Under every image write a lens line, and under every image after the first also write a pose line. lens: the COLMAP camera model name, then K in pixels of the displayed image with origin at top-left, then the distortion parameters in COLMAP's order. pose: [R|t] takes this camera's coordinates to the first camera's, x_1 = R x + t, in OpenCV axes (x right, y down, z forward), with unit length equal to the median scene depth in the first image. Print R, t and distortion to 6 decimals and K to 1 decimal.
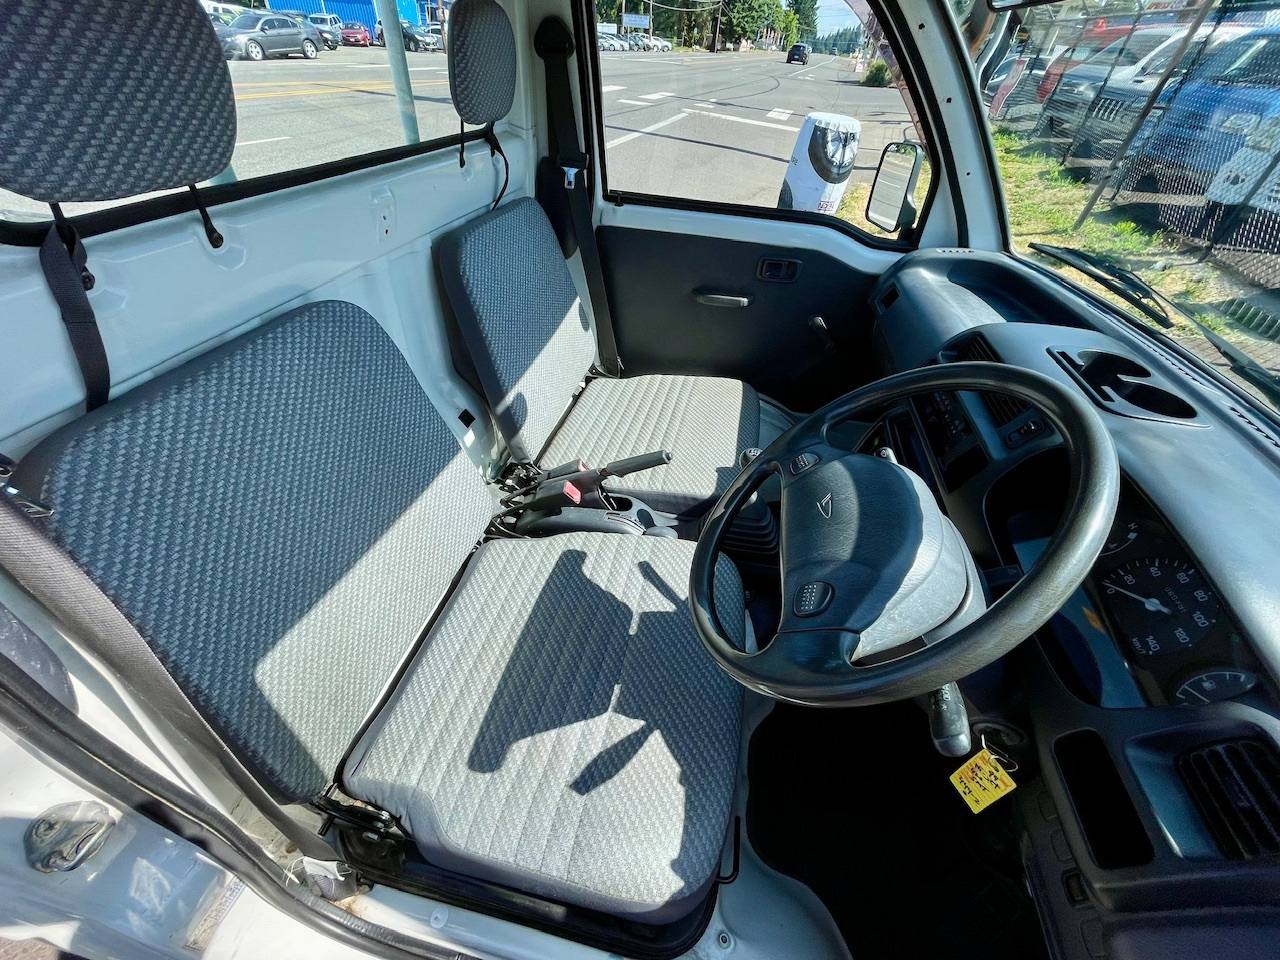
lens RADIAL K [[515.9, 0, 632.2], [0, 515.9, 475.5], [0, 0, 1]] dist [-0.001474, -0.000013]
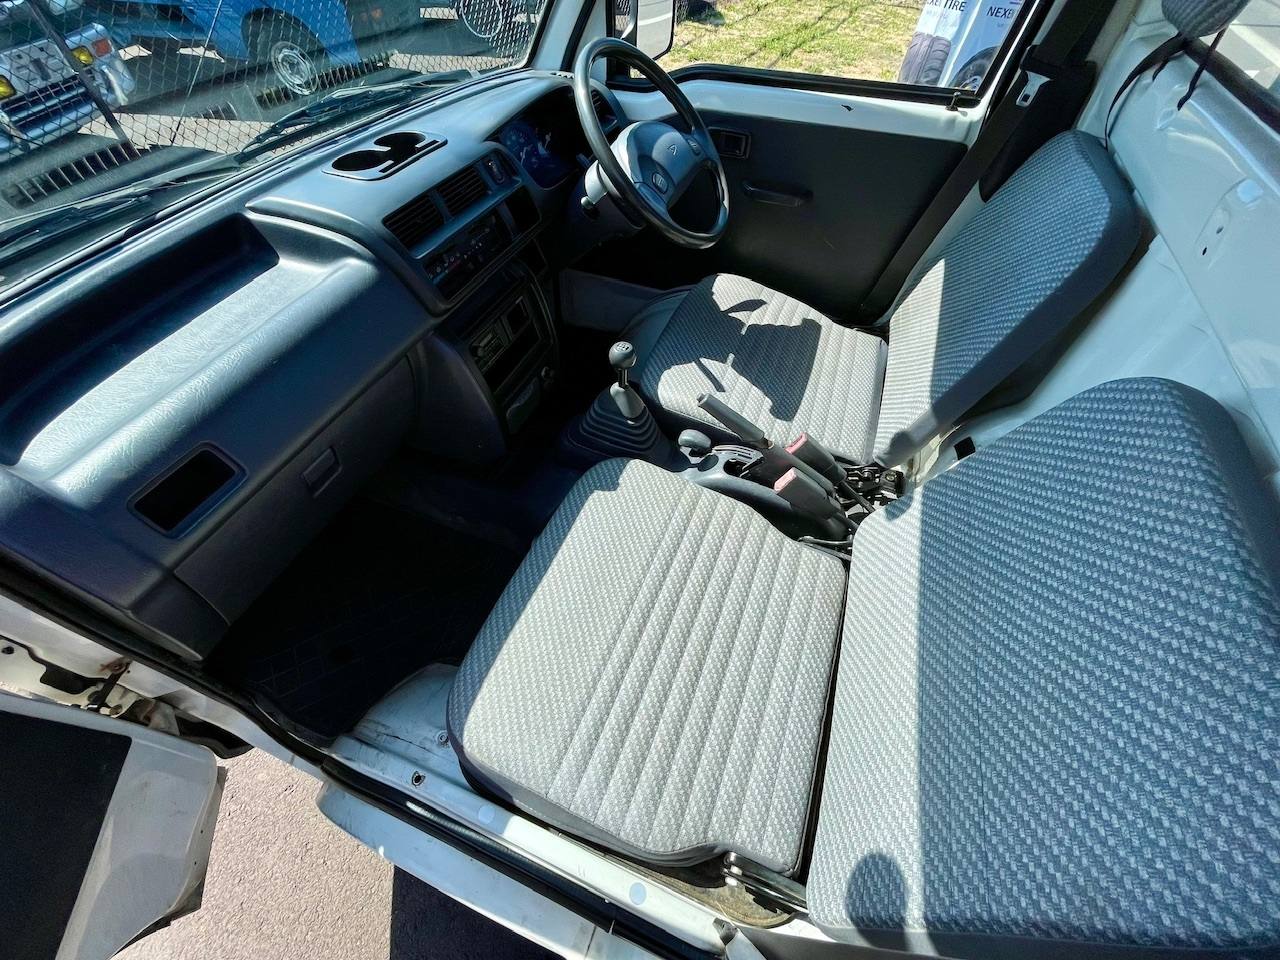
lens RADIAL K [[515.9, 0, 632.2], [0, 515.9, 475.5], [0, 0, 1]] dist [-0.001474, -0.000013]
pose [[-0.985190, -0.161117, 0.058674, 0.136742], [0.058043, 0.008623, 0.998277, -1.136685], [-0.161346, 0.986898, 0.000856, 1.373325]]
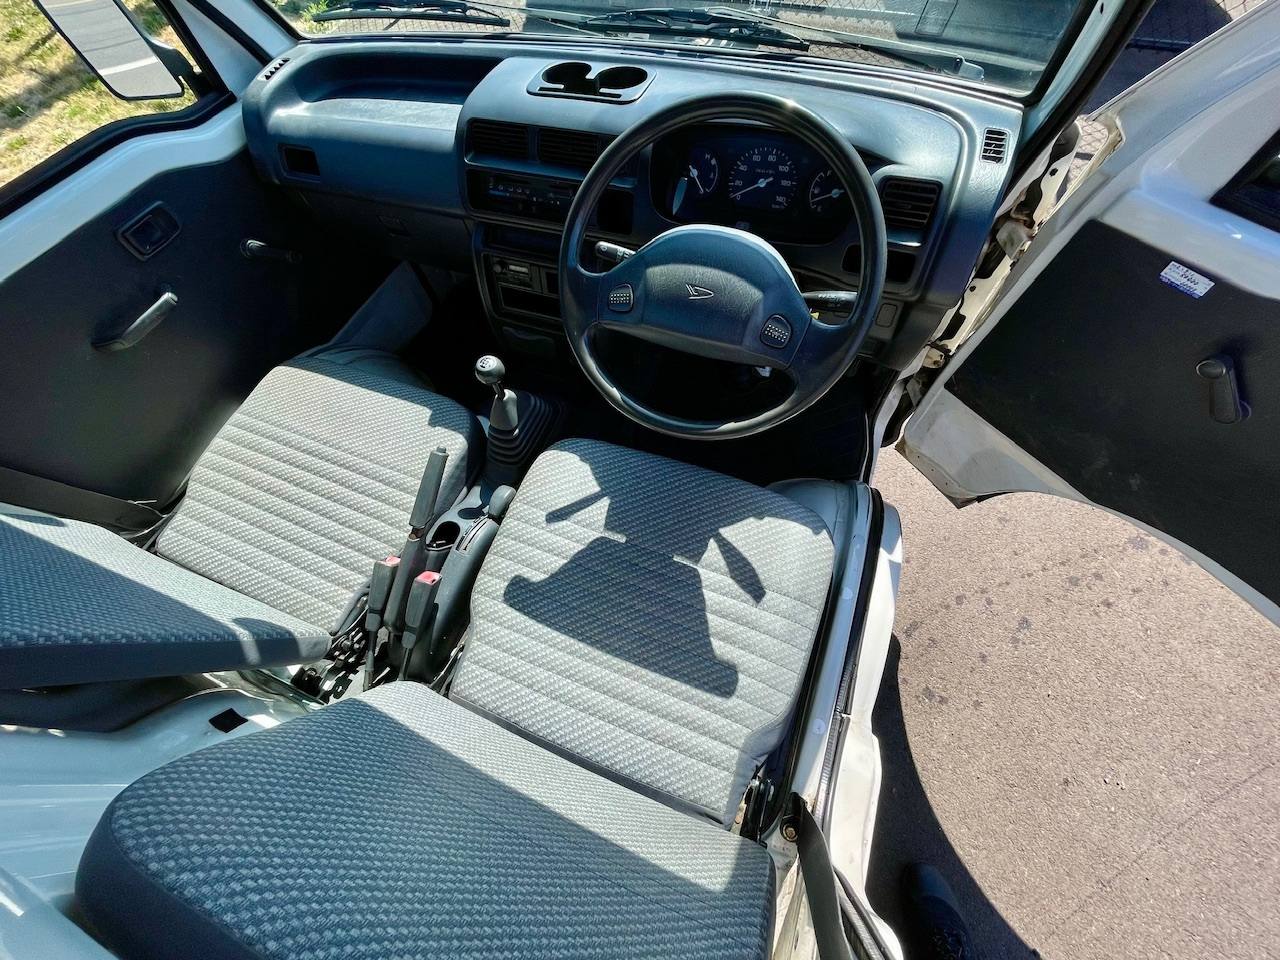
lens RADIAL K [[515.9, 0, 632.2], [0, 515.9, 475.5], [0, 0, 1]] dist [-0.001474, -0.000013]
pose [[0.162473, -0.879818, 0.446679, -0.355686], [0.693802, 0.423753, 0.582299, -0.357140], [-0.701599, 0.215299, 0.679268, 0.237804]]
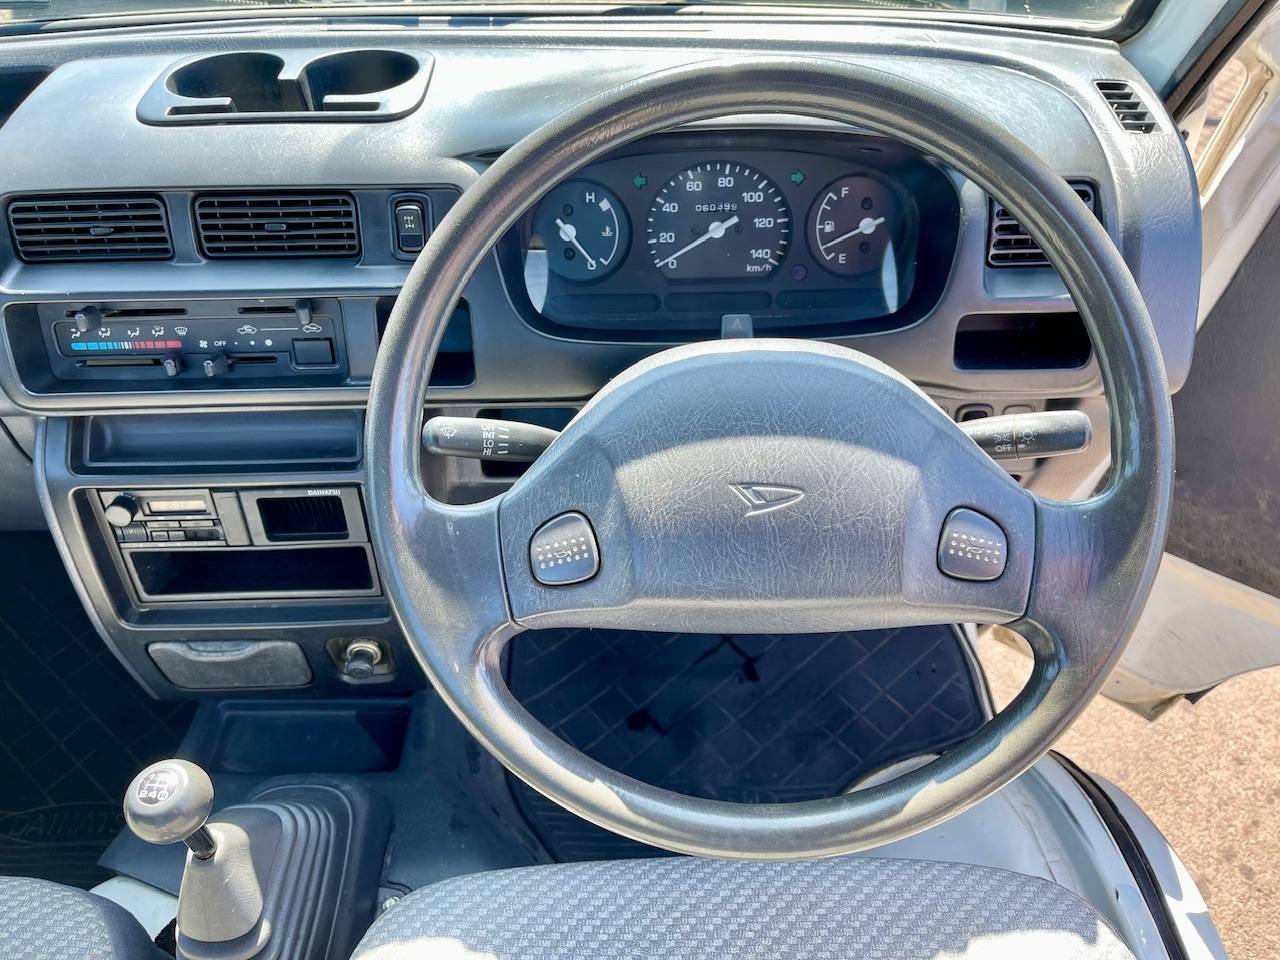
lens RADIAL K [[981.8, 0, 649.3], [0, 981.8, 466.8], [0, 0, 1]] dist [0.055163, -0.083298]
pose [[-0.226413, -0.719963, 0.656041, -0.116975], [0.622958, 0.410734, 0.665749, -0.398675], [-0.748773, 0.559420, 0.355511, 0.460633]]
